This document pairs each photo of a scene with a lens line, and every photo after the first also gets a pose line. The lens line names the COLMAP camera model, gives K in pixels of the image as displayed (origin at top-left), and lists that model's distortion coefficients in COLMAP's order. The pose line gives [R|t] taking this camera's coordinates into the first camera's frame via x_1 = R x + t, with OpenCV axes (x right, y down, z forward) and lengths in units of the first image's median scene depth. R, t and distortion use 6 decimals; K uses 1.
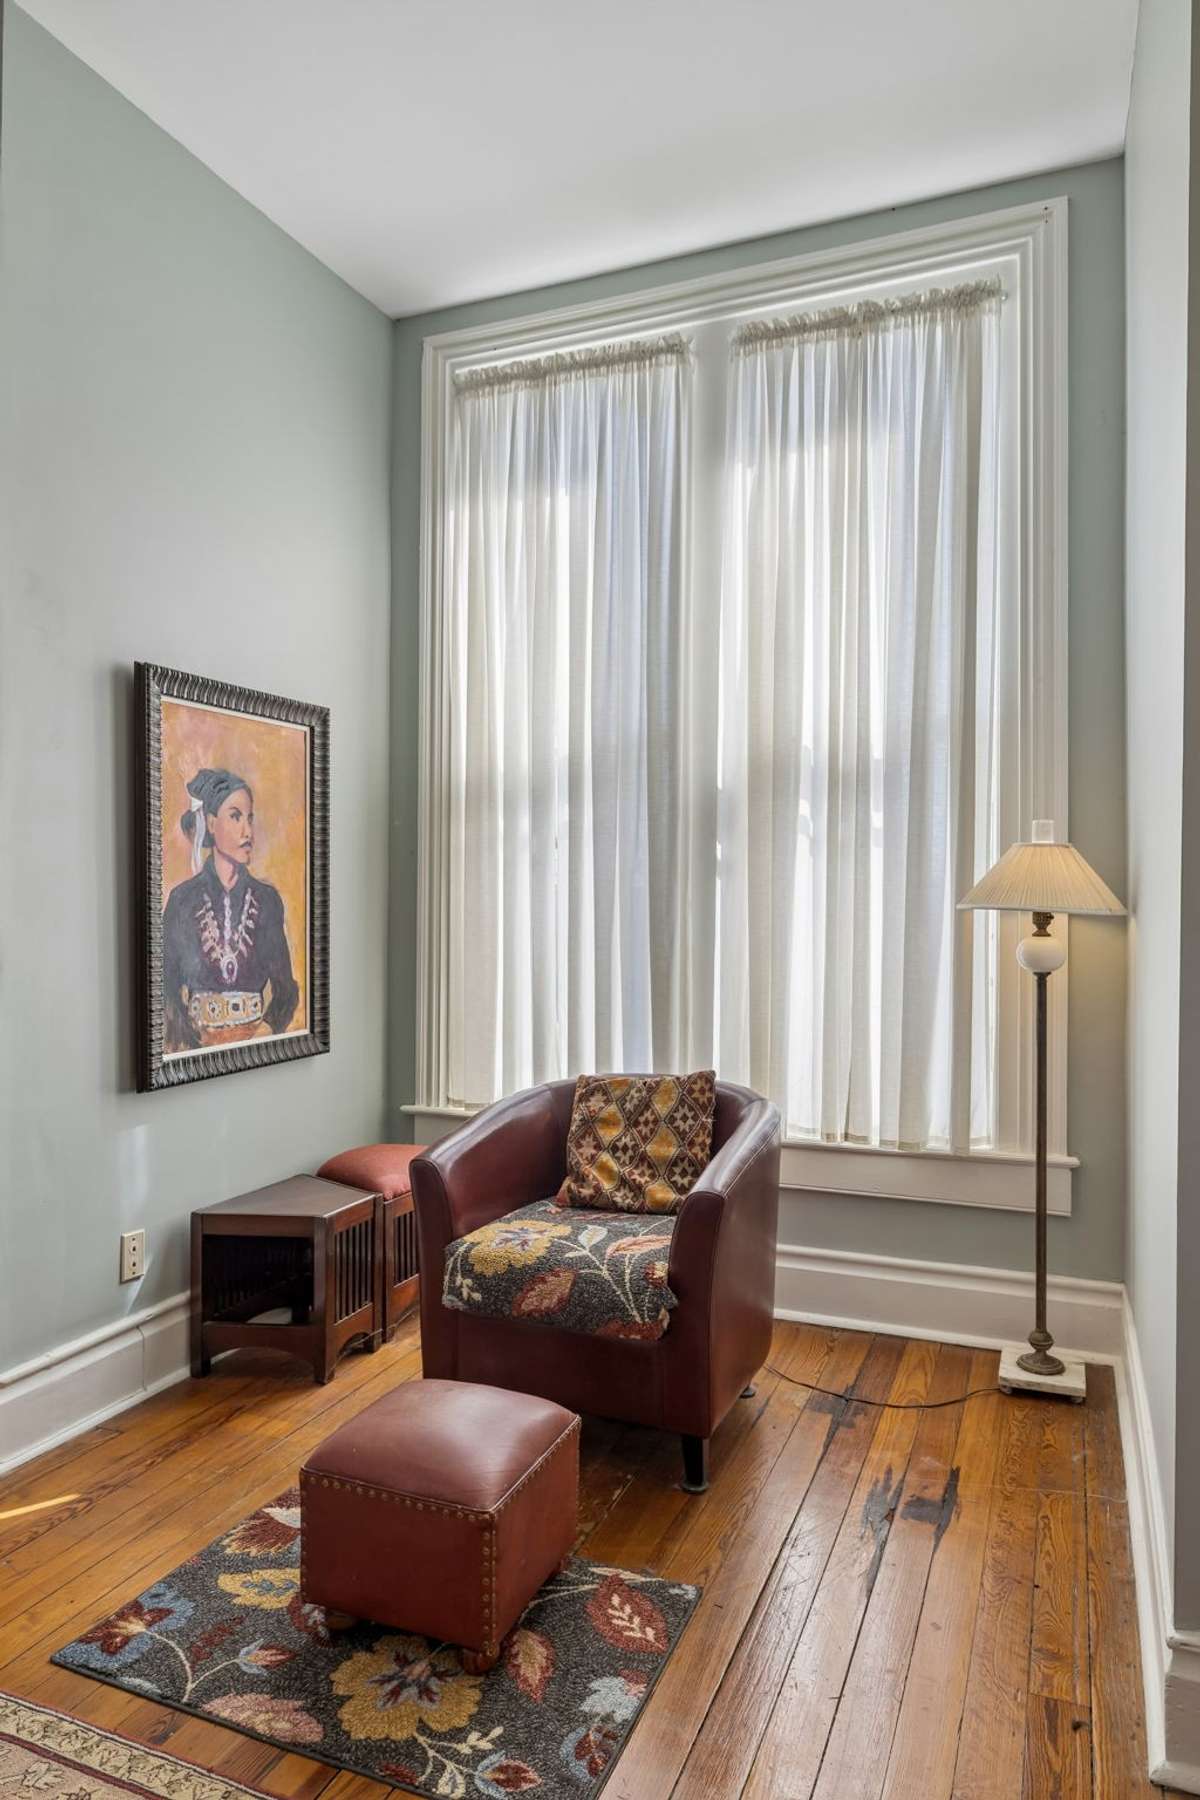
lens RADIAL K [[1124.2, 0, 601.9], [0, 1124.2, 894.5], [0, 0, 1]] dist [0.003296, 0.000341]
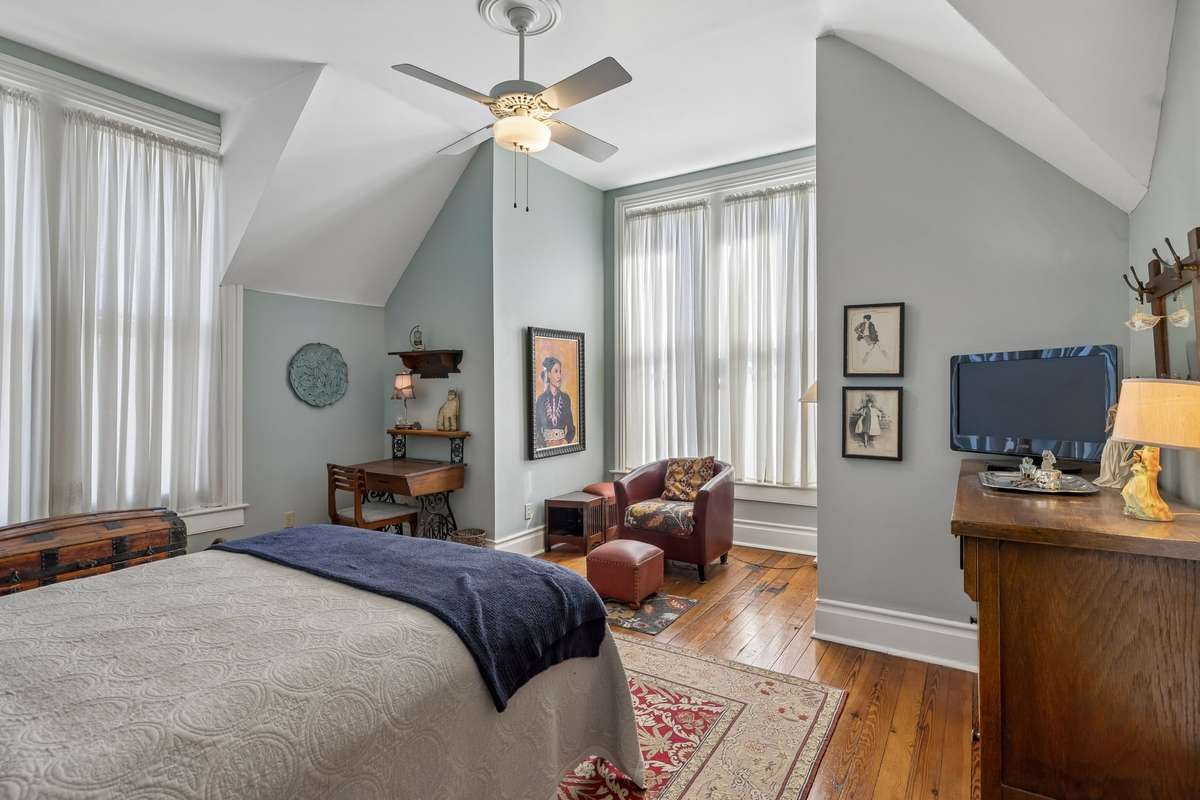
lens RADIAL K [[572.2, 0, 597.1], [0, 572.2, 389.2], [0, 0, 1]] dist [0.002805, 0.000379]
pose [[0.981921, -0.009010, -0.189075, 0.078246], [0.010998, 0.999895, 0.009468, -0.035938], [0.188970, -0.011376, 0.981917, -0.510926]]
